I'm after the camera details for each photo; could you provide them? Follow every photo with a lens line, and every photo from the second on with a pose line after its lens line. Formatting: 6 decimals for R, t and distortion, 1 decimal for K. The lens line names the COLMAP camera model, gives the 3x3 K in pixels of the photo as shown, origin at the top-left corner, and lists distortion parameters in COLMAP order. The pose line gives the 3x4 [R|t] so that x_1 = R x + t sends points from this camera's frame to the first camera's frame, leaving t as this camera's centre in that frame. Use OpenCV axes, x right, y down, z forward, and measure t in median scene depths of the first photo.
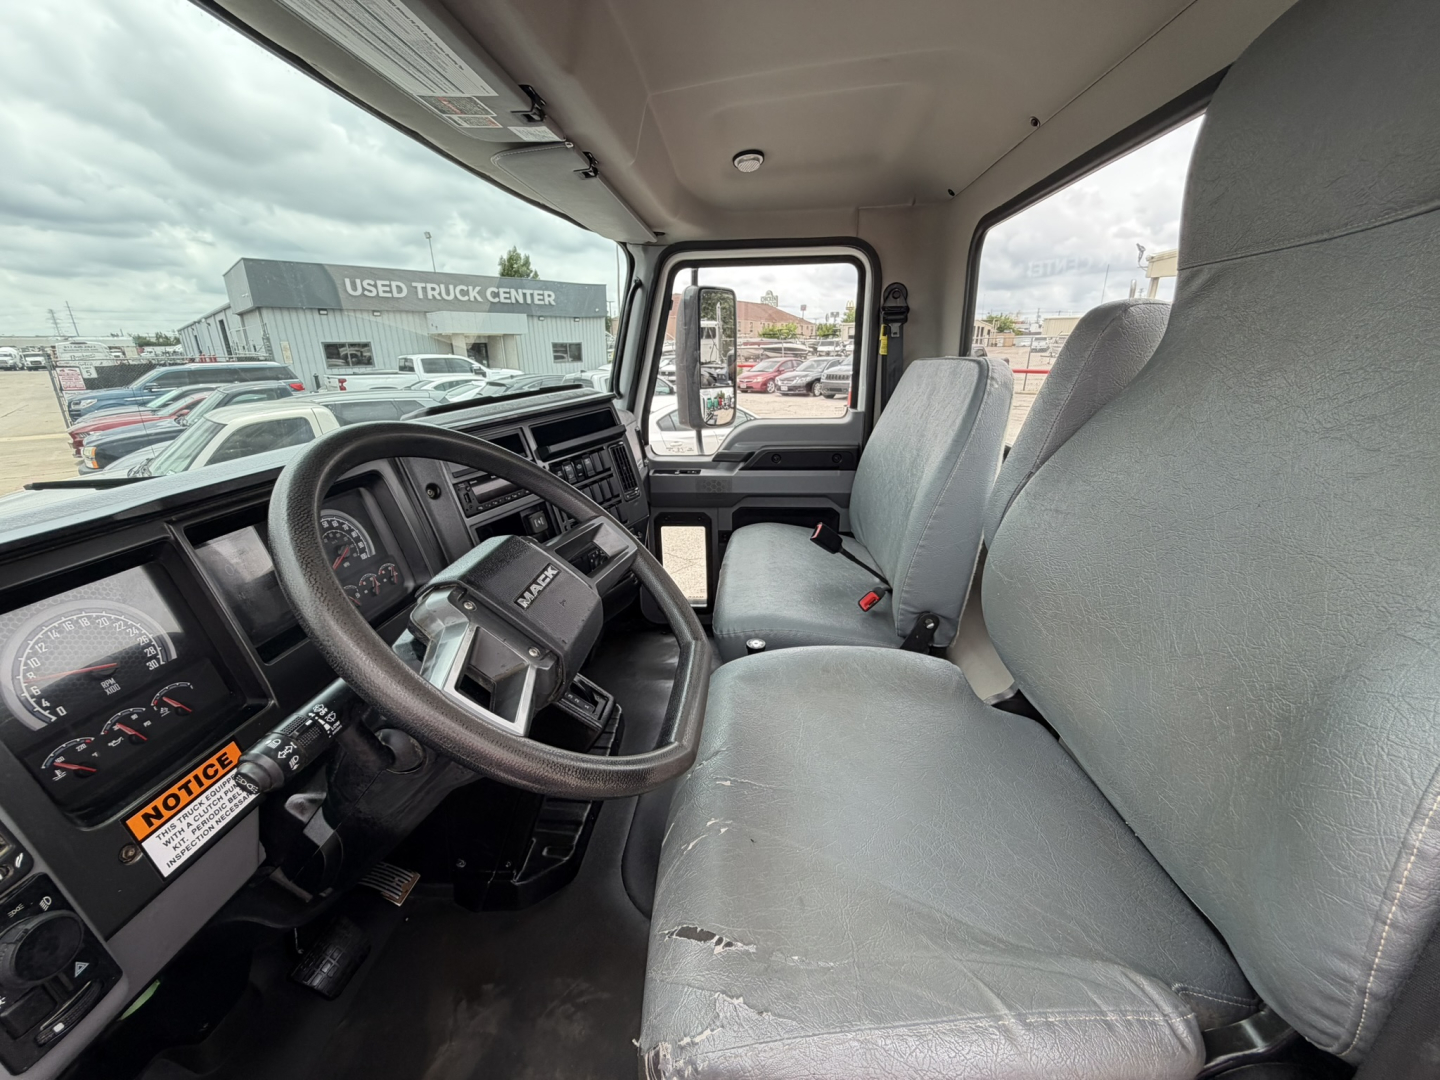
lens RADIAL K [[570.7, 0, 720.8], [0, 570.7, 534.7], [0, 0, 1]] dist [0.015960, -0.005913]
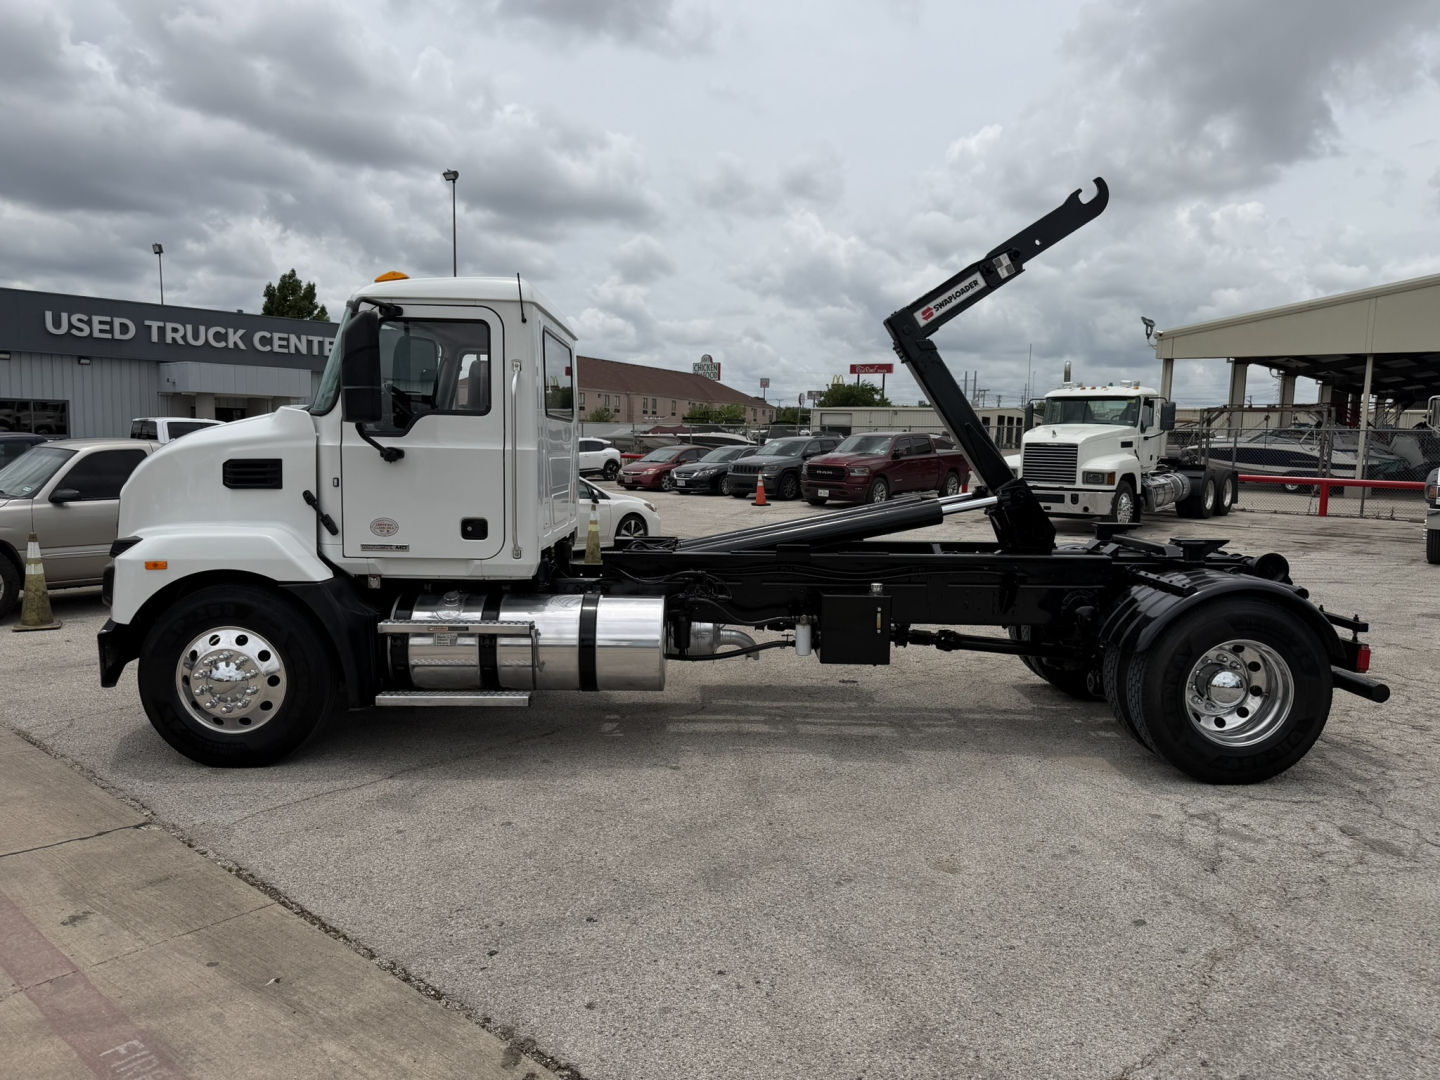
lens RADIAL K [[995.9, 0, 721.9], [0, 995.9, 570.9], [0, 0, 1]] dist [0.029629, -0.030038]
pose [[0.995119, 0.021394, 0.096335, 0.034479], [-0.003378, 0.983028, -0.183424, 0.066180], [-0.098624, 0.182203, 0.978302, -0.168496]]
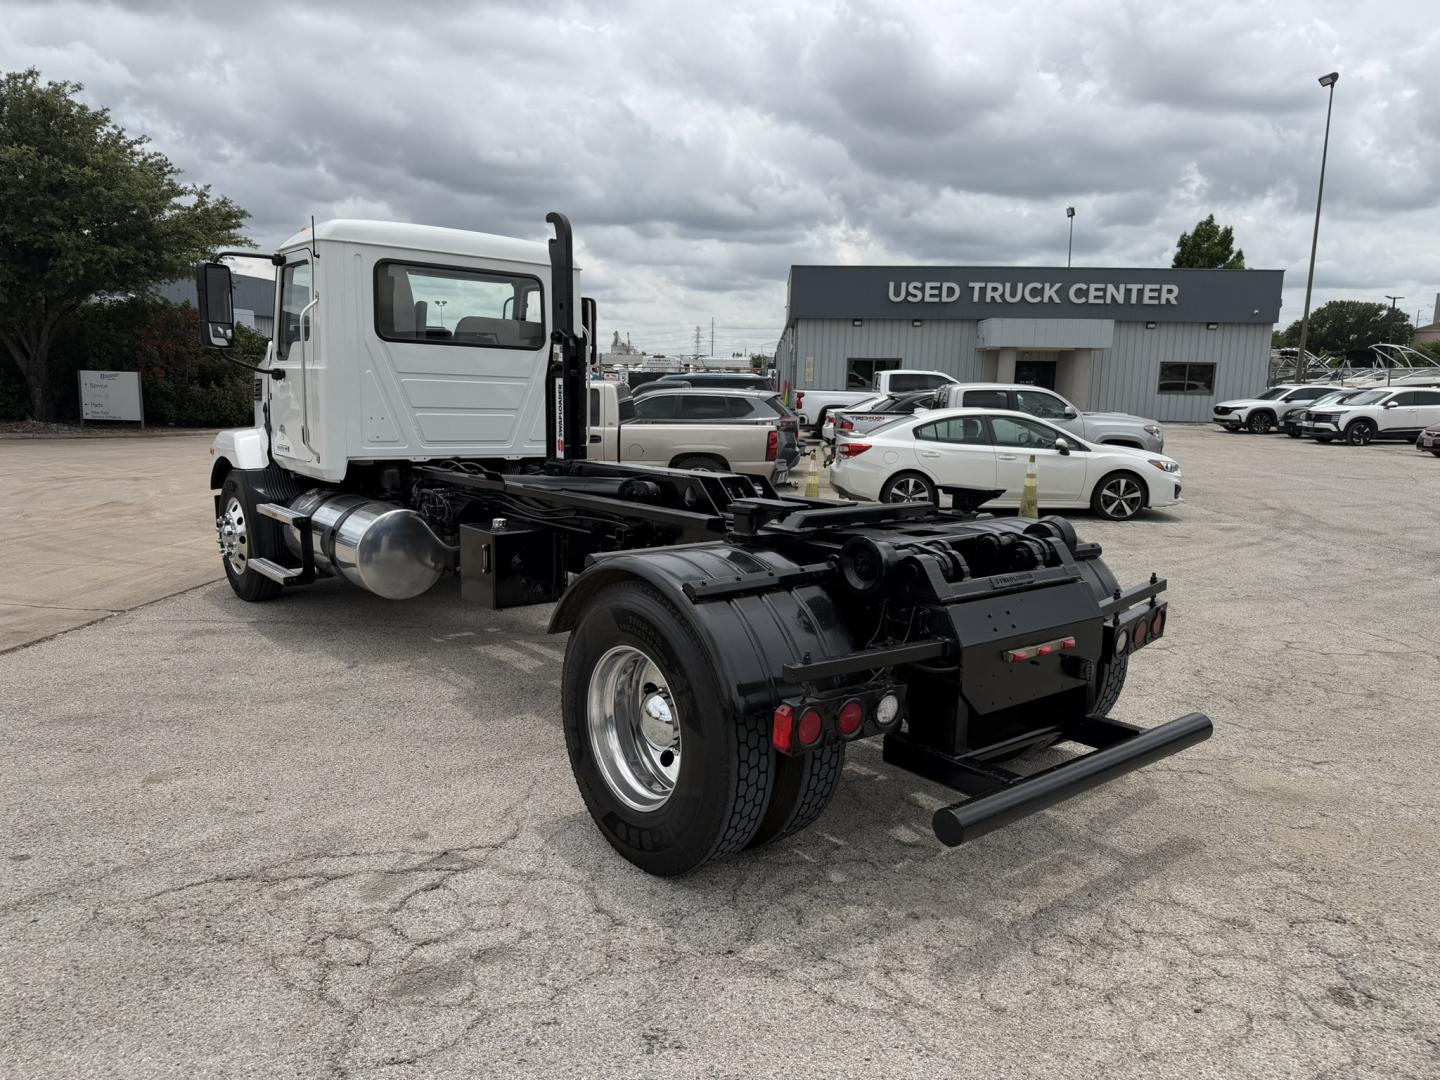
lens RADIAL K [[1016.0, 0, 725.6], [0, 1016.0, 541.6], [0, 0, 1]] dist [0.040334, -0.074084]
pose [[0.689321, 0.139193, -0.710958, 0.230107], [-0.248815, 0.967160, -0.051890, 0.037284], [0.680388, 0.212666, 0.701317, -0.080584]]
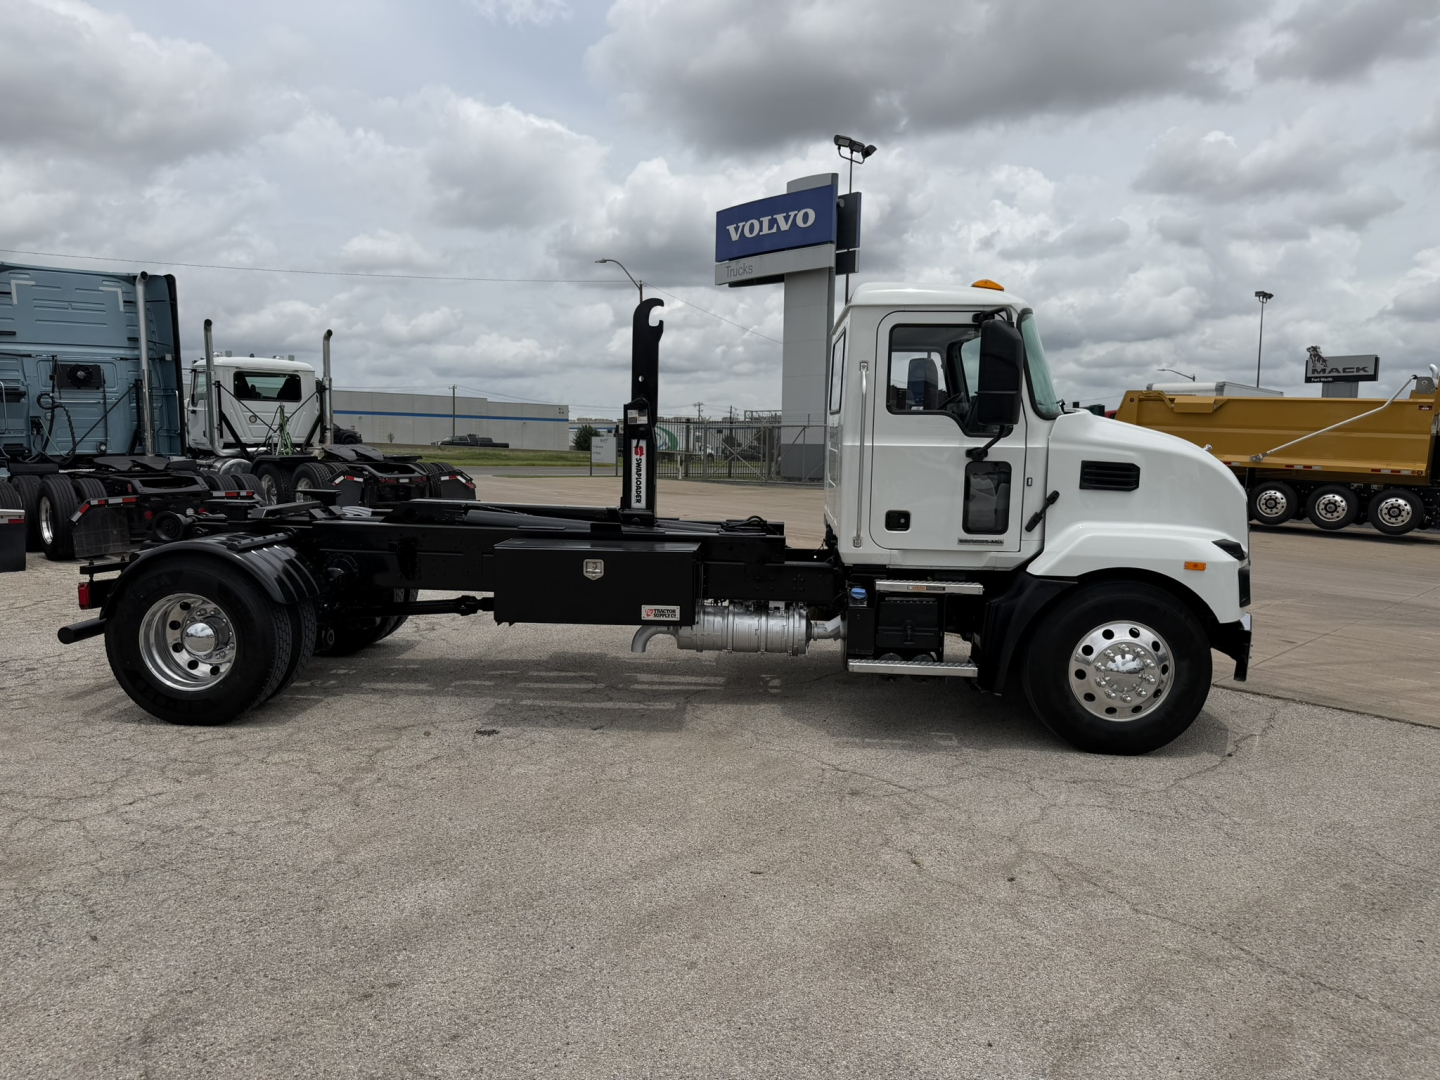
lens RADIAL K [[1016.0, 0, 725.6], [0, 1016.0, 541.6], [0, 0, 1]] dist [0.040334, -0.074084]
pose [[-0.999760, -0.000962, -0.021878, 0.049273], [-0.009745, 0.914202, 0.405142, -0.066823], [0.019611, 0.405258, -0.913992, 0.246606]]
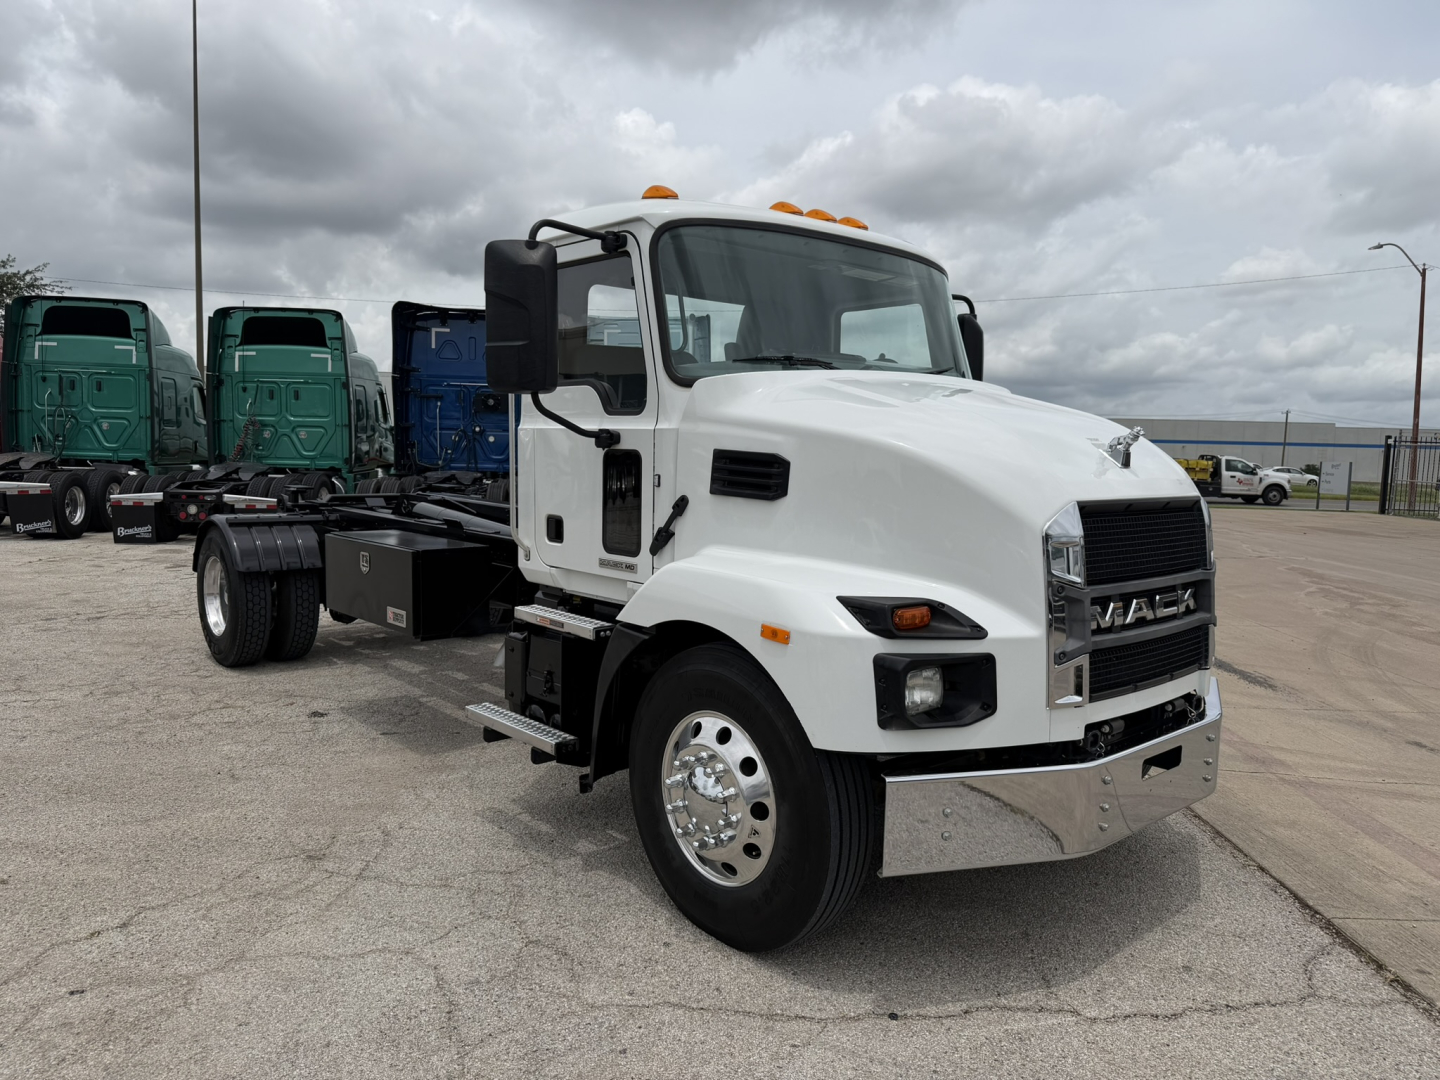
lens RADIAL K [[1021.4, 0, 720.0], [0, 1021.4, 540.0], [0, 0, 1]] dist [0.001004, -0.001713]
pose [[-0.718317, -0.062945, 0.692863, -0.104939], [0.202980, 0.933609, 0.295253, -0.028919], [-0.665447, 0.352722, -0.657850, 0.148575]]
